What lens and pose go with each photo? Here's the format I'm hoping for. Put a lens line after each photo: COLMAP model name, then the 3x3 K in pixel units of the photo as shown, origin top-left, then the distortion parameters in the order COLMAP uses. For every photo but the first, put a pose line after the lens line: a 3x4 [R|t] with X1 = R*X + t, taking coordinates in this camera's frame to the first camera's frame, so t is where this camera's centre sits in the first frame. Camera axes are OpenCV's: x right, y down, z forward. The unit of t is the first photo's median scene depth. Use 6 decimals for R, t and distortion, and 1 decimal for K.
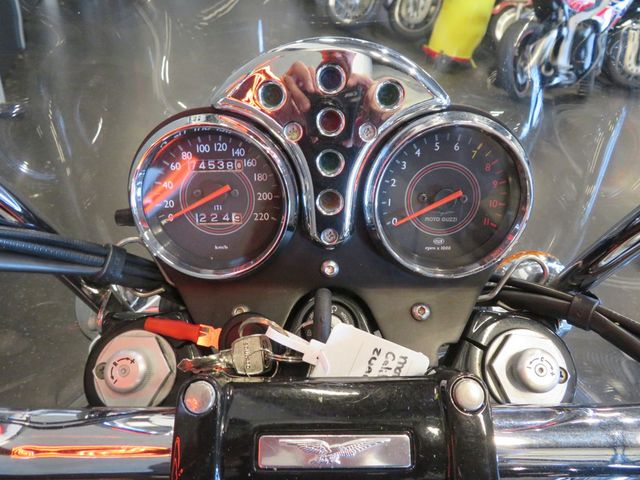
lens RADIAL K [[459.5, 0, 317.8], [0, 459.5, 237.7], [0, 0, 1]] dist [-0.007732, 0.001243]
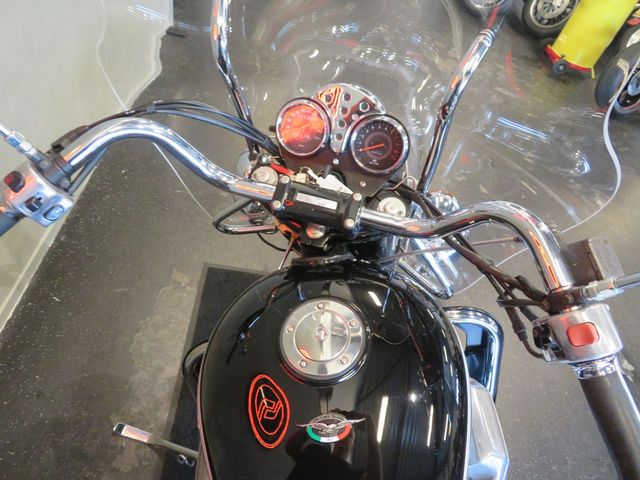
lens RADIAL K [[459.5, 0, 317.8], [0, 459.5, 237.7], [0, 0, 1]] dist [-0.007732, 0.001243]
pose [[0.955883, 0.251149, -0.152355, 0.498635], [-0.240361, 0.966883, 0.085820, 0.320406], [0.168862, -0.045414, 0.984593, -1.943865]]
